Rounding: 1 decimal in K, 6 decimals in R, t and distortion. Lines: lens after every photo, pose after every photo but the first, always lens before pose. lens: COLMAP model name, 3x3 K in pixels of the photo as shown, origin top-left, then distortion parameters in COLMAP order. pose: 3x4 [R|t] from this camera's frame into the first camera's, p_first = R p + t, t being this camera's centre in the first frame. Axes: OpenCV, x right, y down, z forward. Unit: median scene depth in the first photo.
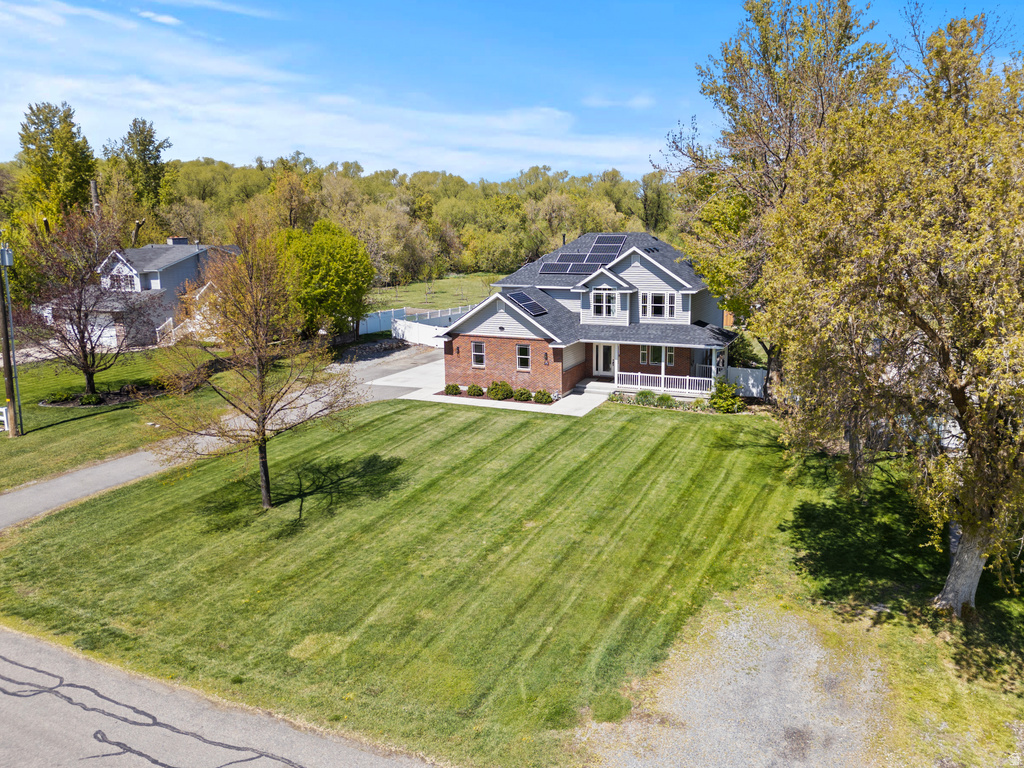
lens RADIAL K [[740.2, 0, 541.8], [0, 740.2, 370.3], [0, 0, 1]] dist [0.050660, -0.038873]
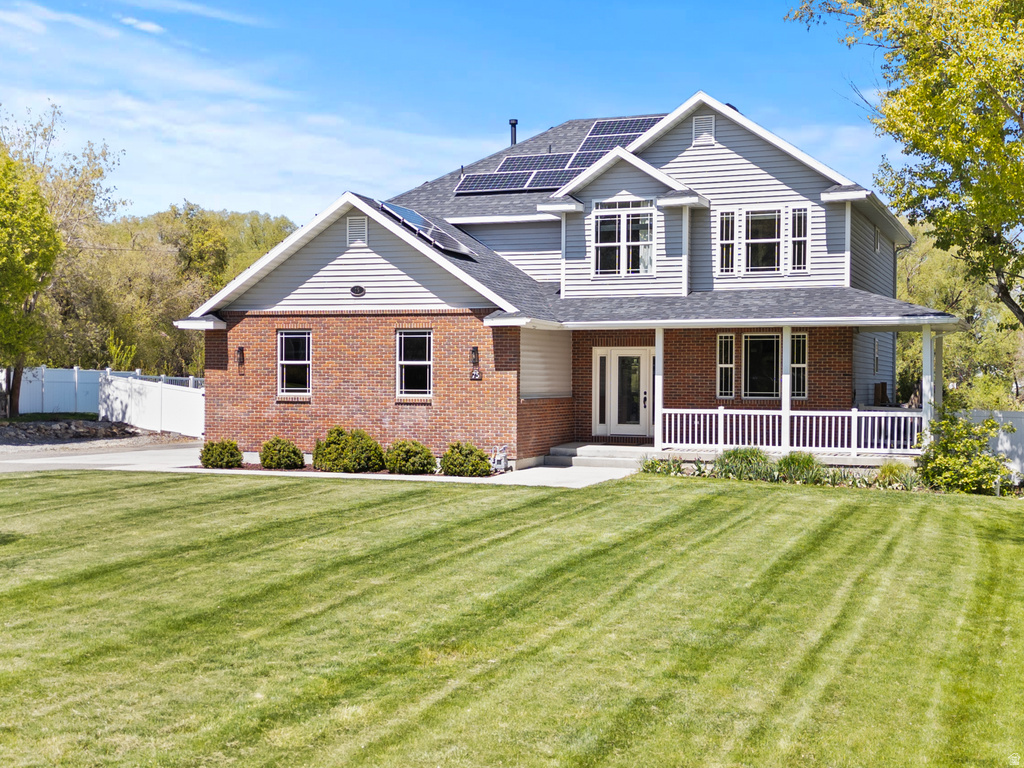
lens RADIAL K [[1331.4, 0, 508.8], [0, 1331.4, 385.2], [0, 0, 1]] dist [0.100588, 0.000000]
pose [[0.998585, 0.015632, 0.050829, -0.010835], [-0.005942, 0.982633, -0.185465, 0.117017], [-0.052845, 0.184900, 0.981335, 0.331169]]
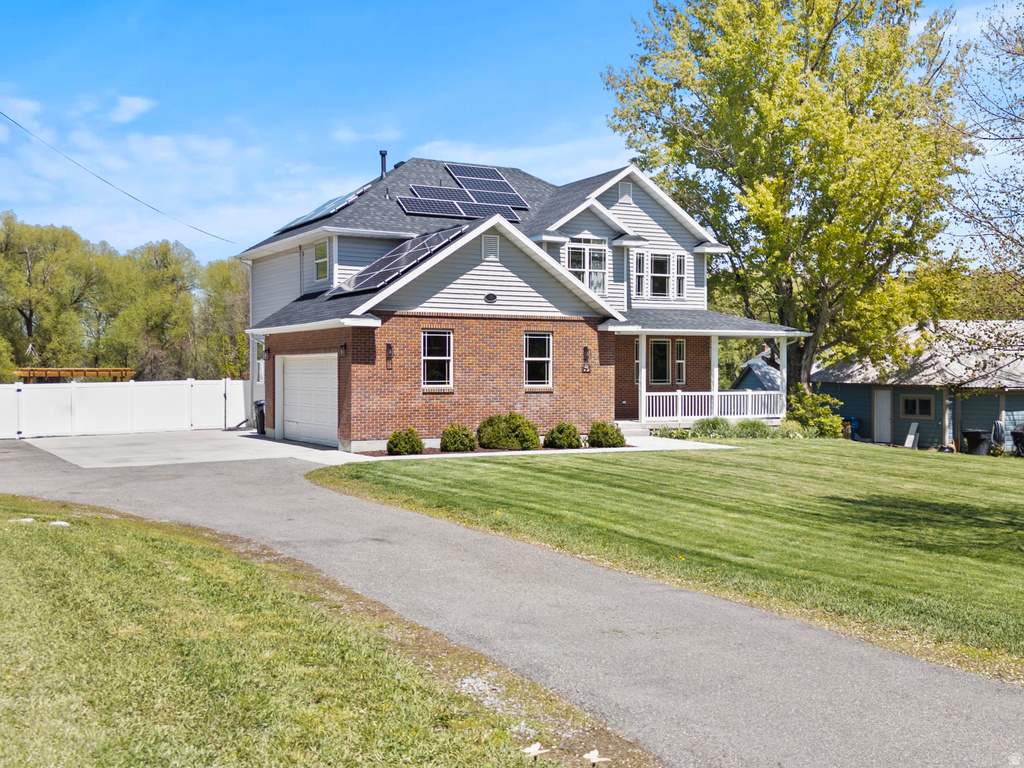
lens RADIAL K [[1115.2, 0, 510.1], [0, 1115.2, 383.8], [0, 0, 1]] dist [0.065797, 0.000000]
pose [[0.618493, 0.001473, 0.785789, -0.577863], [0.140045, 0.983782, -0.112073, 0.072030], [-0.773210, 0.179362, 0.608256, 0.585253]]
